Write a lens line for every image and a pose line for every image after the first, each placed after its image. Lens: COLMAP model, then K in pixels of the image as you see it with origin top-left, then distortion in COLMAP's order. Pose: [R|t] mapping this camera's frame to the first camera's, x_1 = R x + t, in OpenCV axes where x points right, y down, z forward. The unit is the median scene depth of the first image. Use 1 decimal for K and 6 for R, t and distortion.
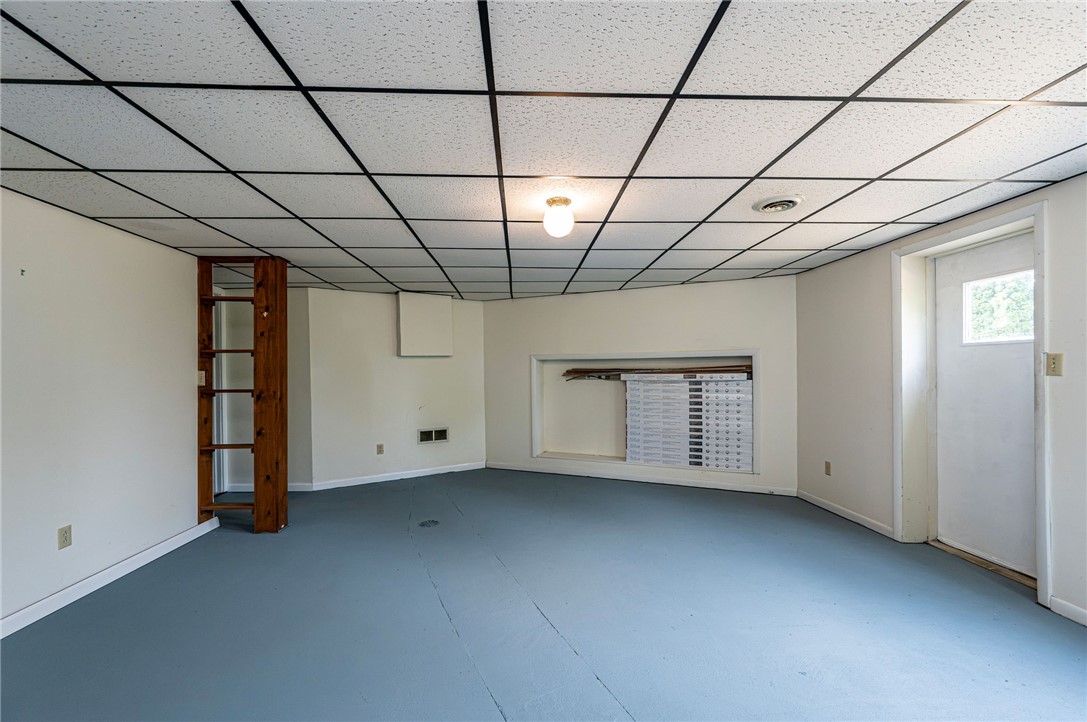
lens RADIAL K [[436.2, 0, 537.7], [0, 436.2, 371.0], [0, 0, 1]] dist [0.002828, -0.000295]
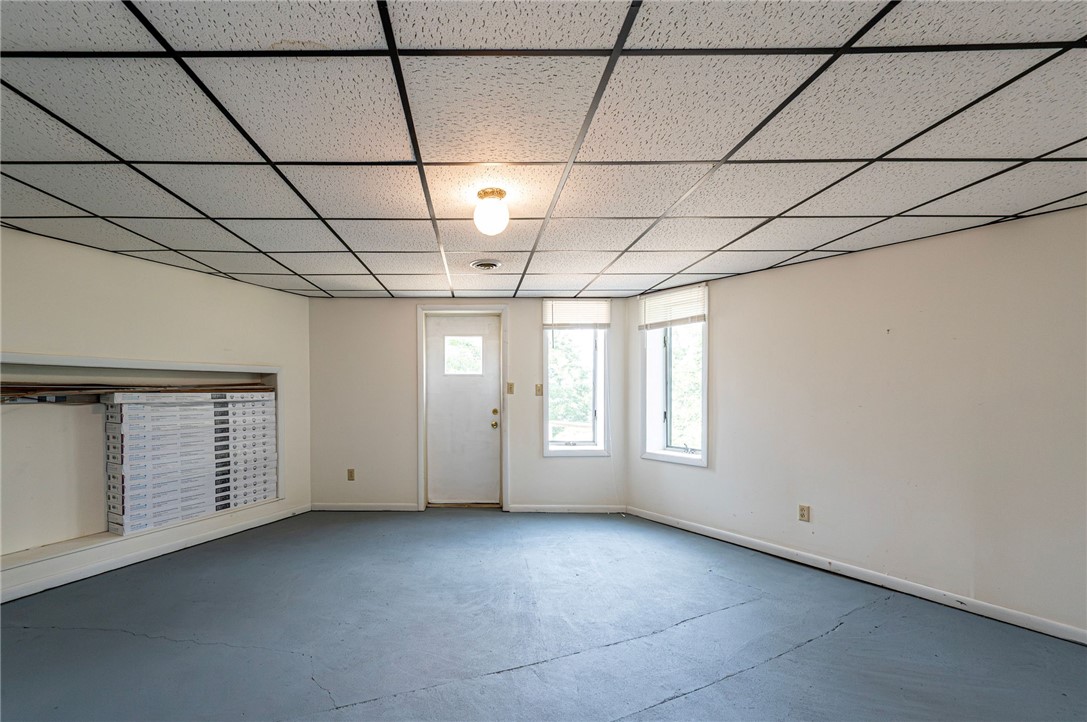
lens RADIAL K [[436.2, 0, 527.6], [0, 436.2, 391.1], [0, 0, 1]] dist [0.002828, -0.000295]
pose [[0.043030, 0.002579, 0.999070, -0.402204], [-0.007599, 0.999969, -0.002254, 0.000747], [-0.999045, -0.007495, 0.043048, 0.418812]]
